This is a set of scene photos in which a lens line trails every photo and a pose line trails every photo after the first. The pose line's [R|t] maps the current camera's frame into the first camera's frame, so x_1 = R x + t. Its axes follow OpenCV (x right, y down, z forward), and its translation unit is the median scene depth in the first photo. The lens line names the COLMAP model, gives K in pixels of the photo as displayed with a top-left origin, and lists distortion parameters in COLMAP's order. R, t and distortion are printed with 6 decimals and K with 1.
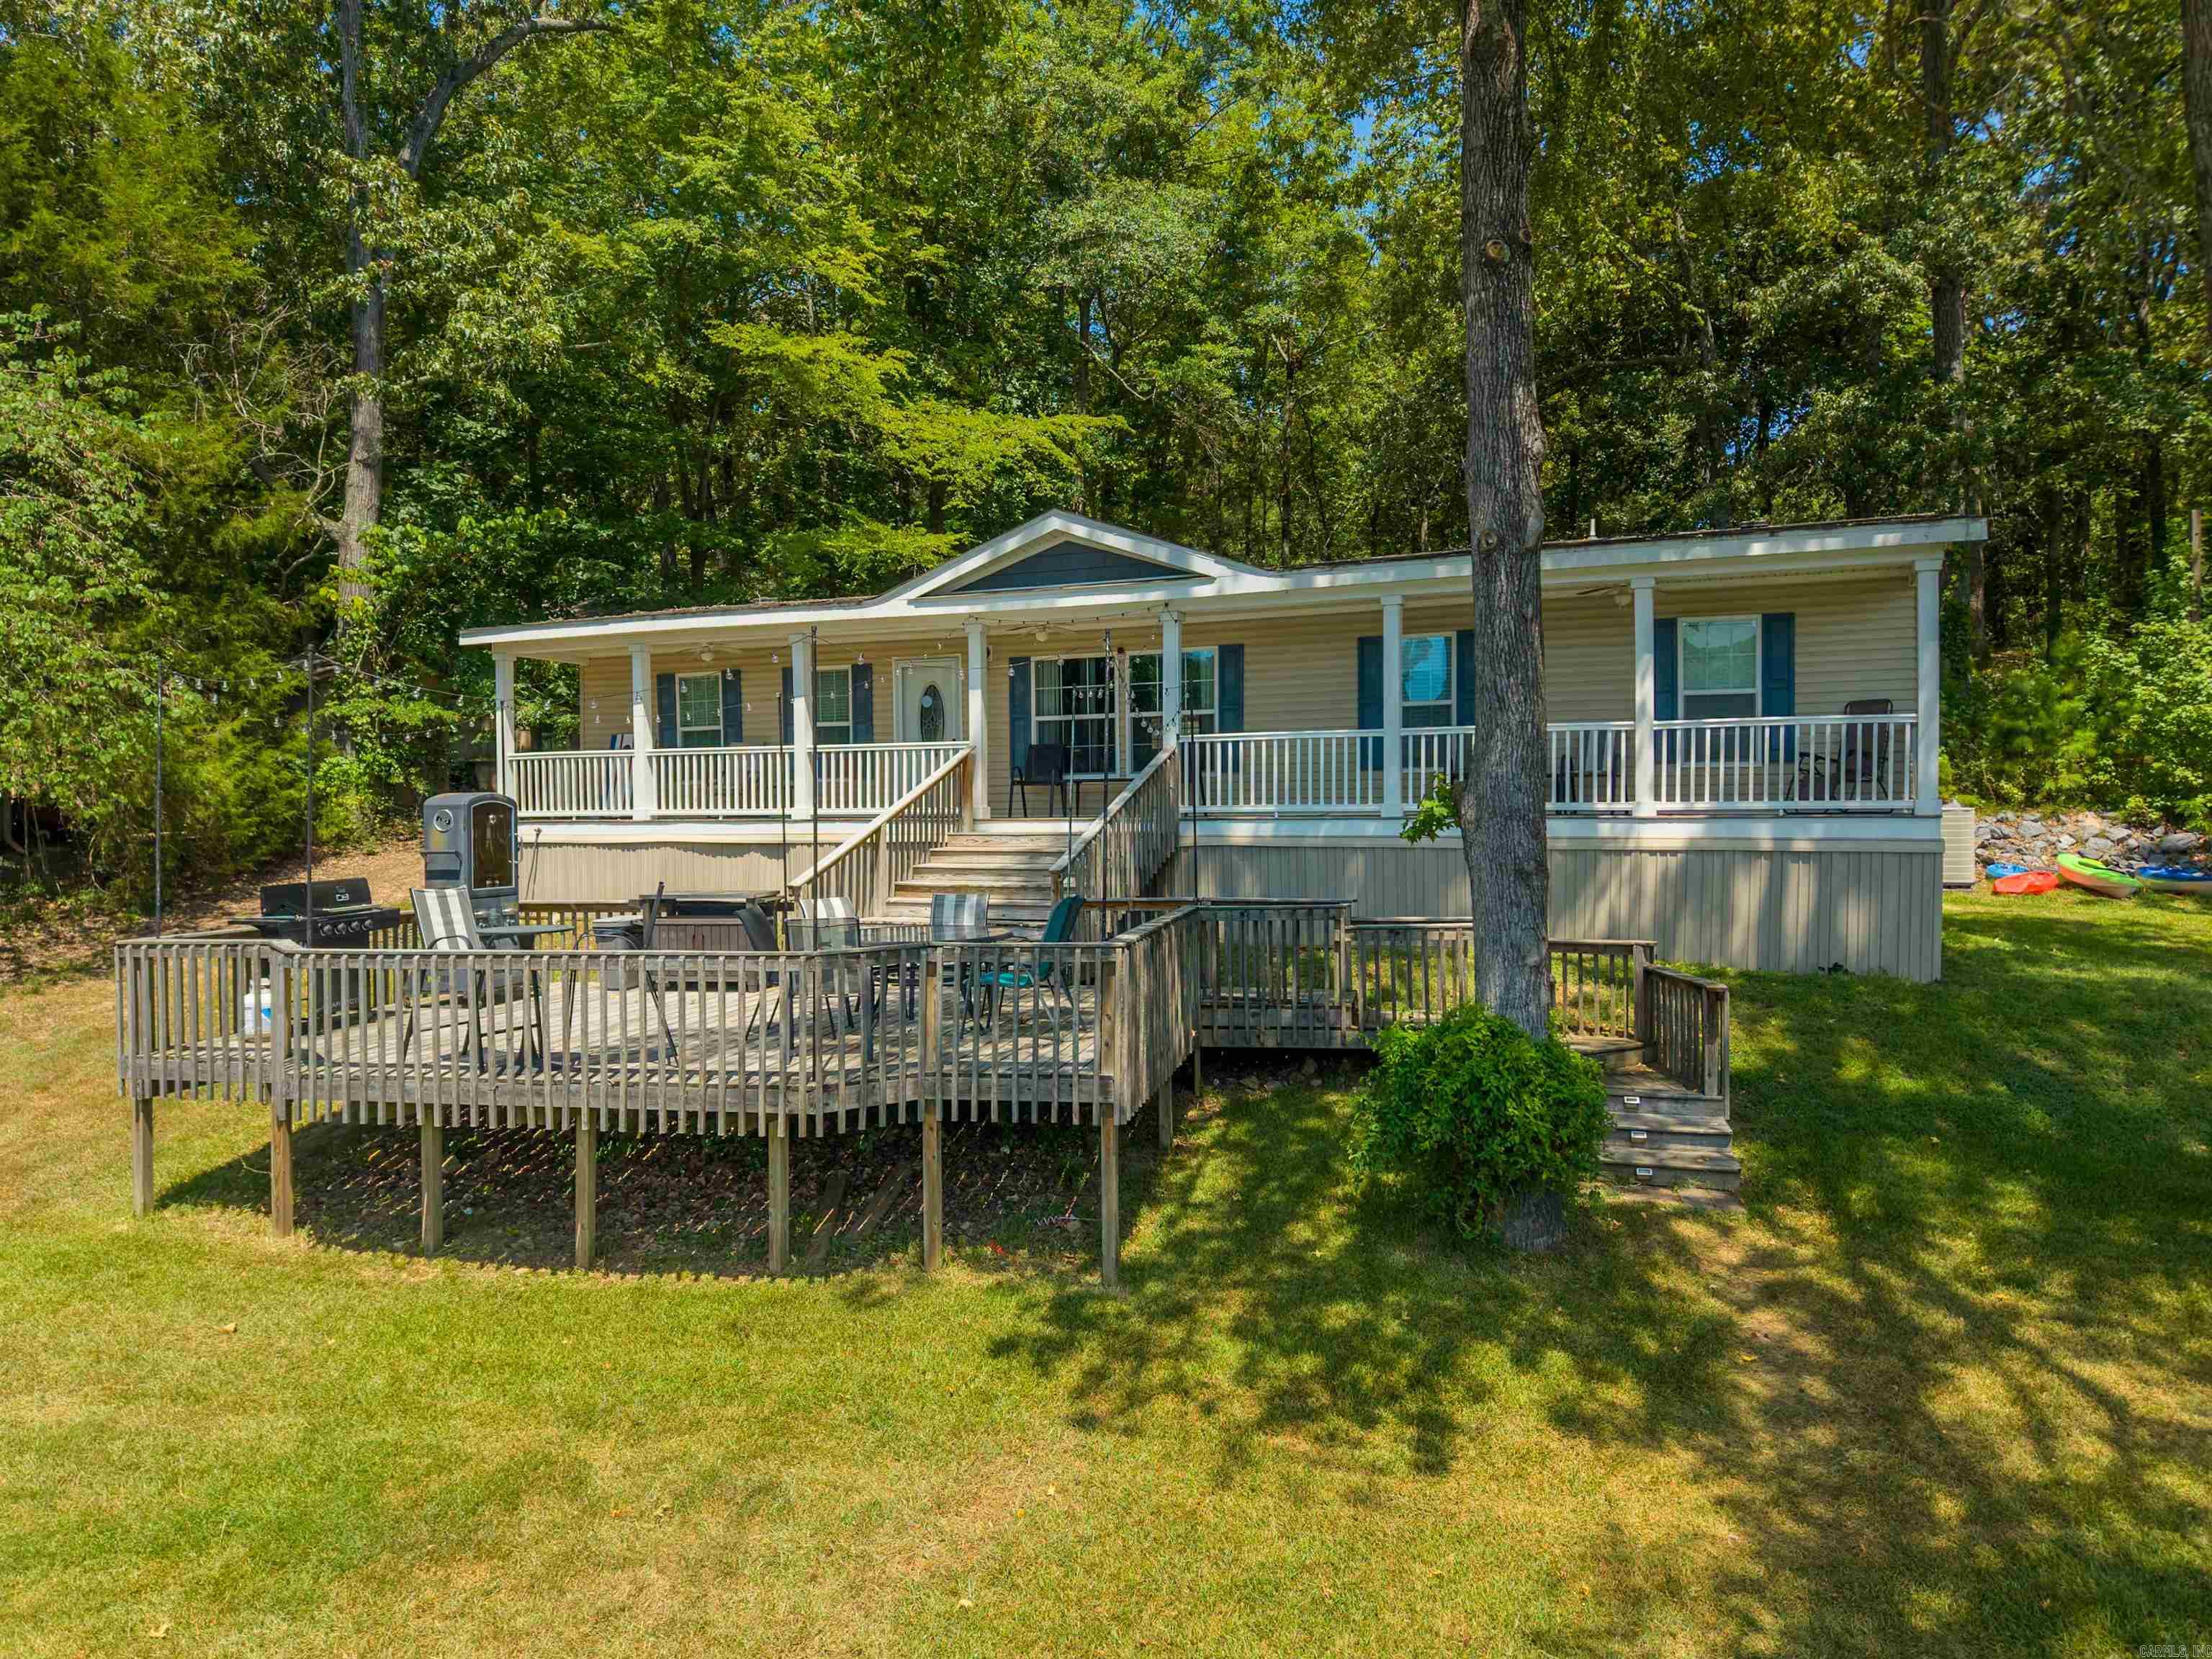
lens RADIAL K [[1499.7, 0, 1106.2], [0, 1499.7, 855.7], [0, 0, 1]] dist [-0.003159, -0.003242]
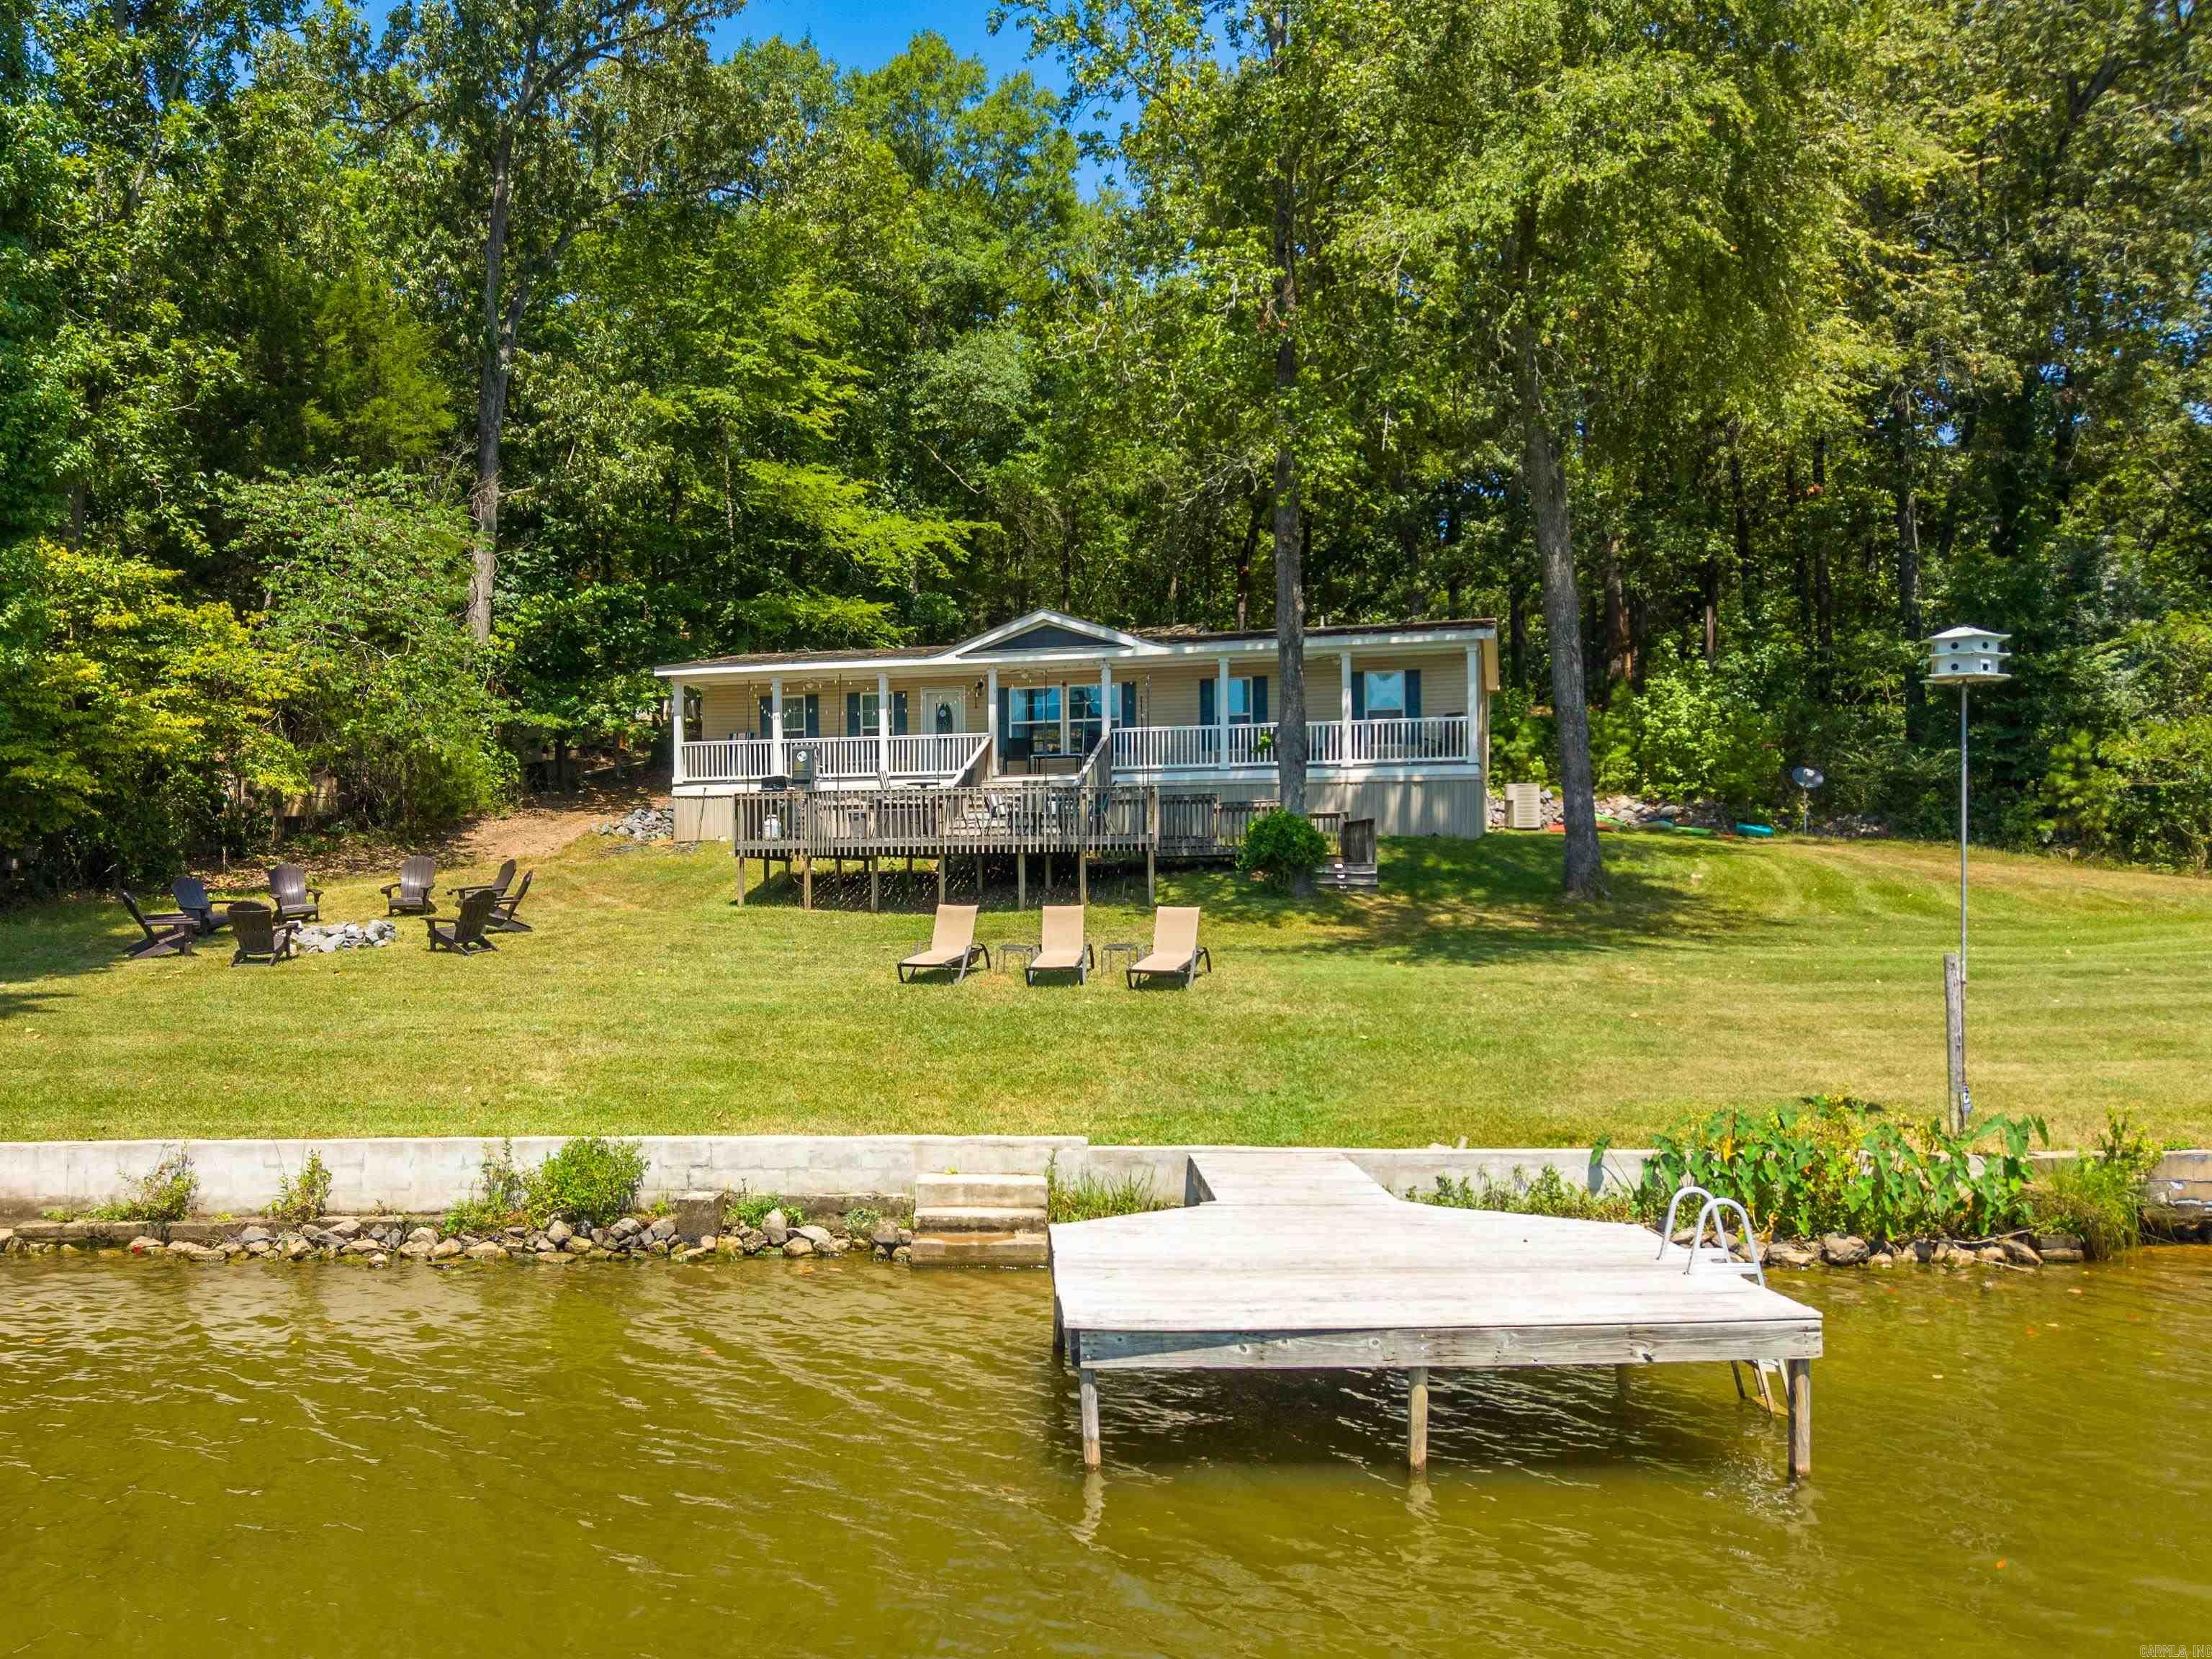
lens RADIAL K [[1895.2, 0, 942.6], [0, 1895.2, 917.4], [0, 0, 1]] dist [-0.007218, -0.015630]
pose [[0.993614, 0.001227, 0.112822, -0.443120], [0.001352, 0.999740, -0.022779, 0.217243], [-0.112820, 0.022786, 0.993354, -1.382012]]
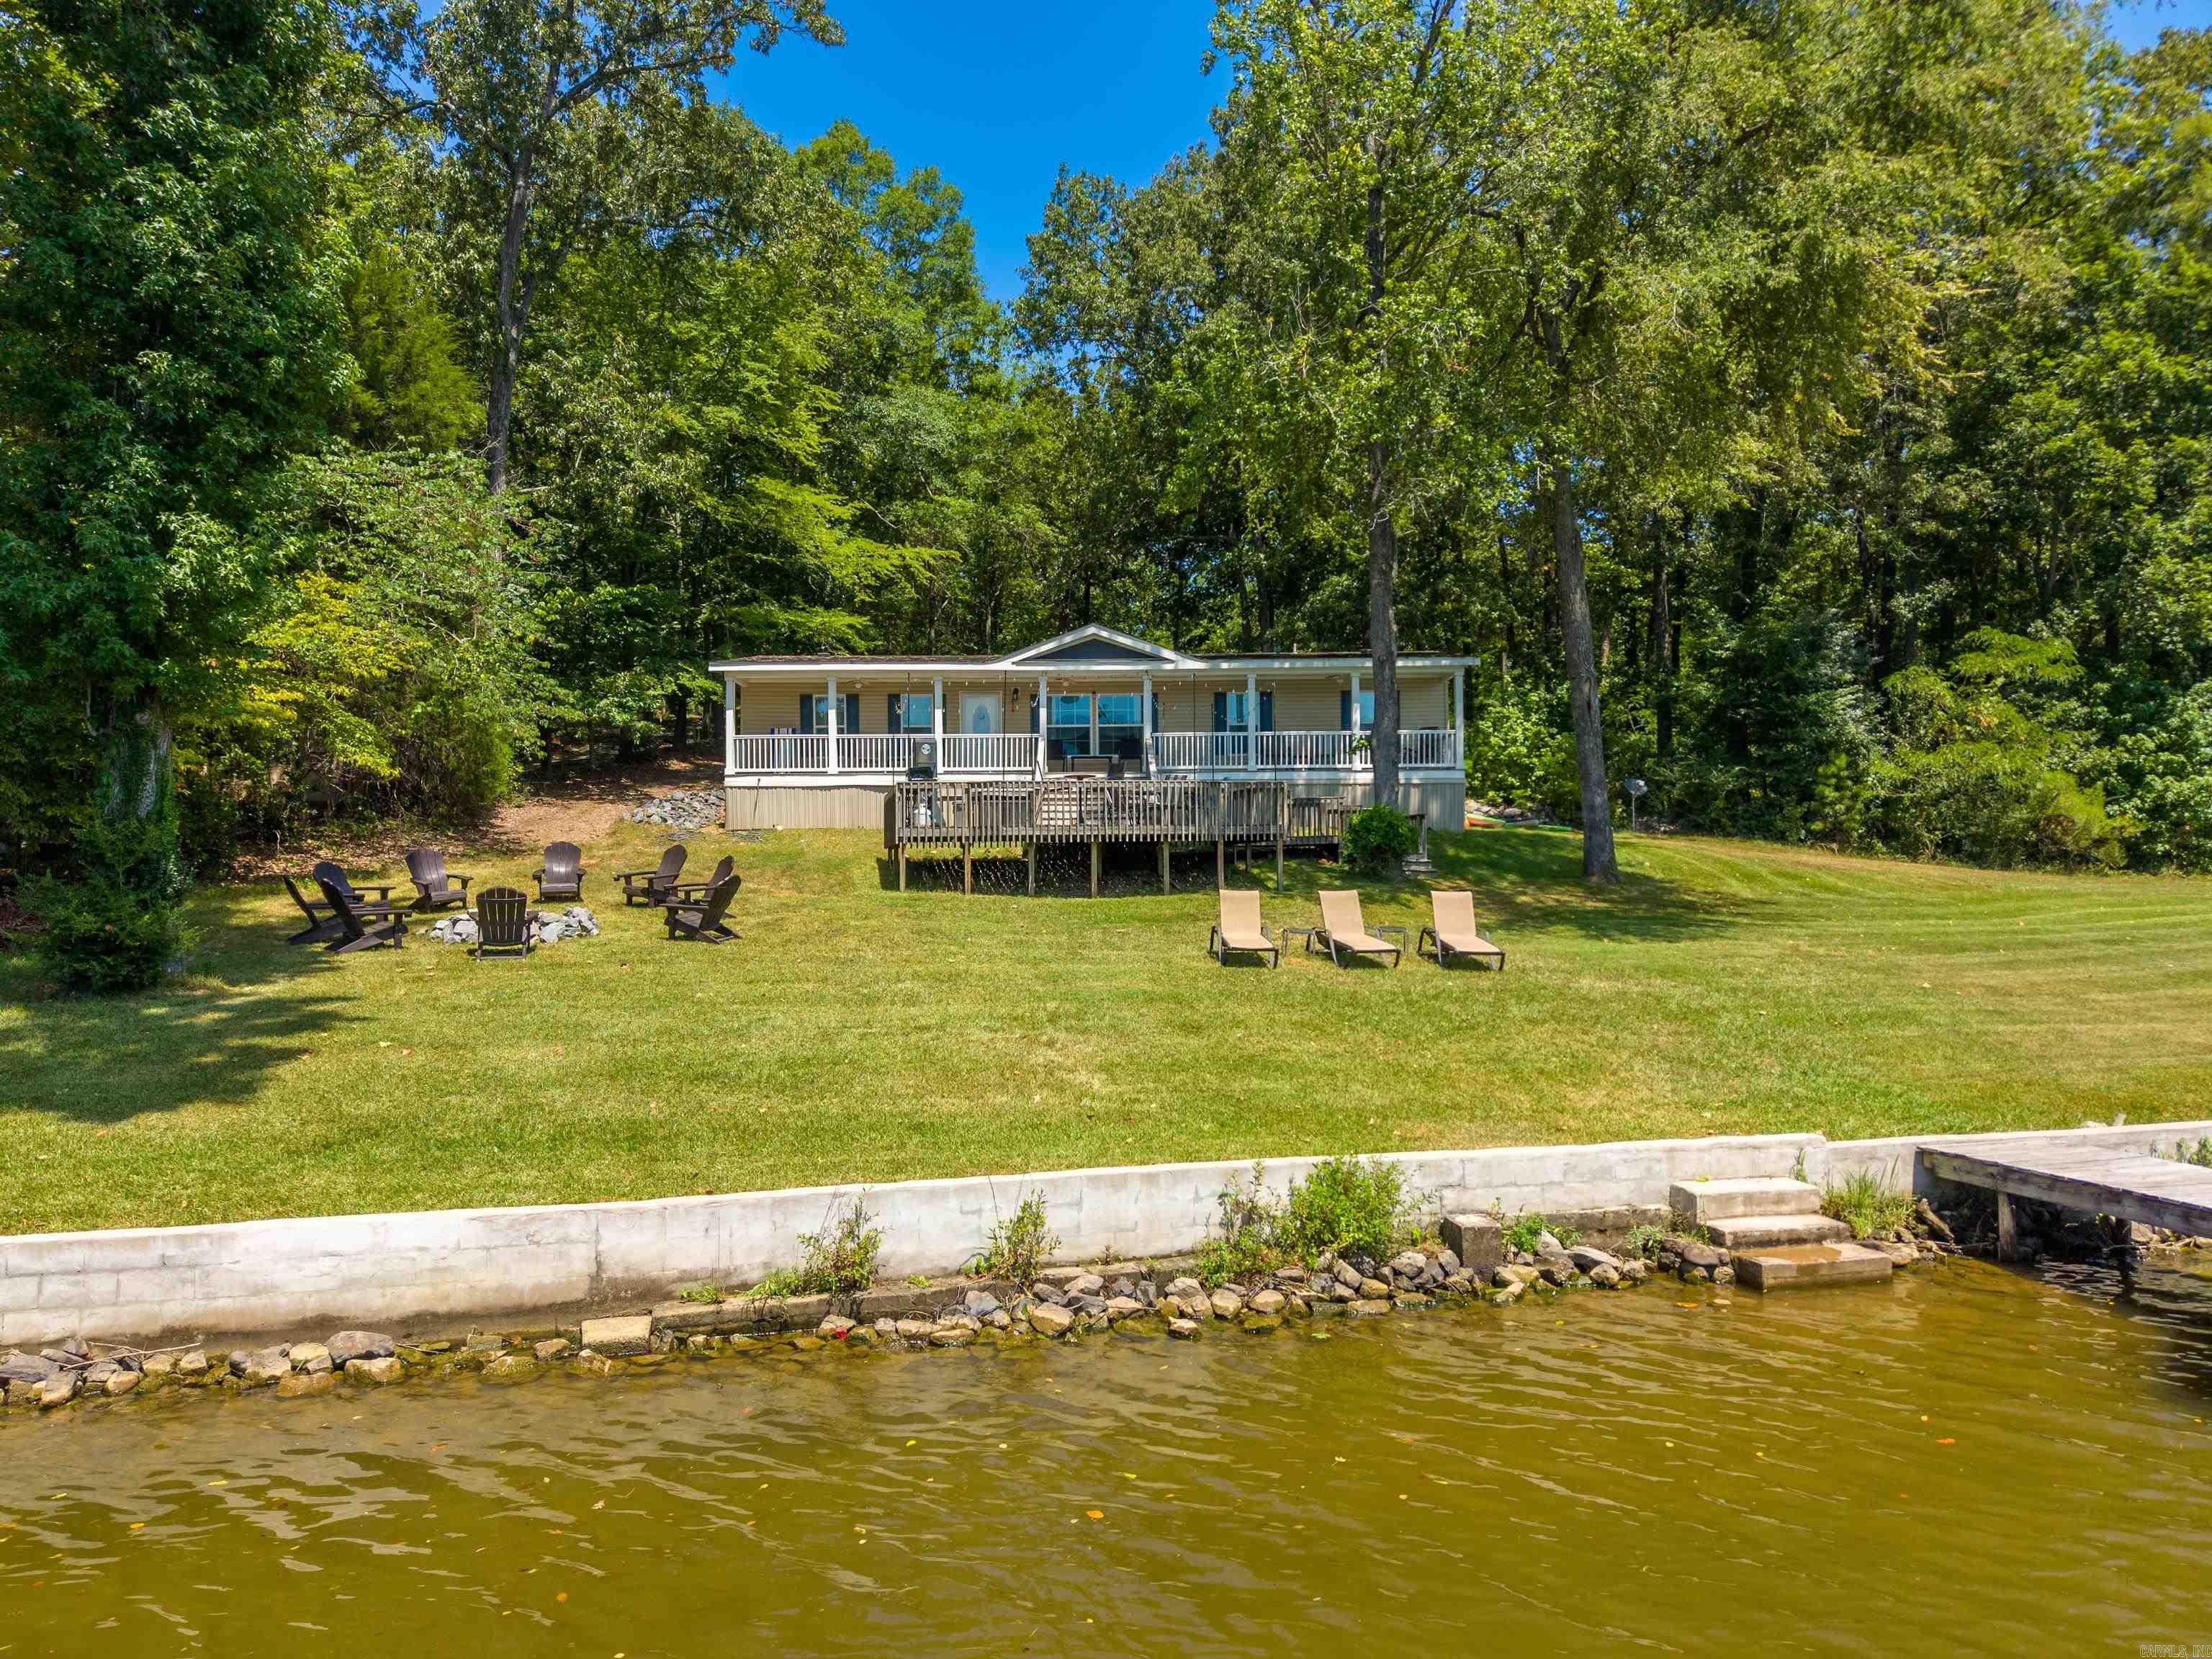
lens RADIAL K [[1511.6, 0, 1108.4], [0, 1511.6, 901.5], [0, 0, 1]] dist [-0.020303, -0.003435]
pose [[0.914987, -0.004294, 0.403459, -0.898092], [0.012601, 0.999760, -0.017935, 0.203247], [-0.403285, 0.021494, 0.914822, -0.966214]]
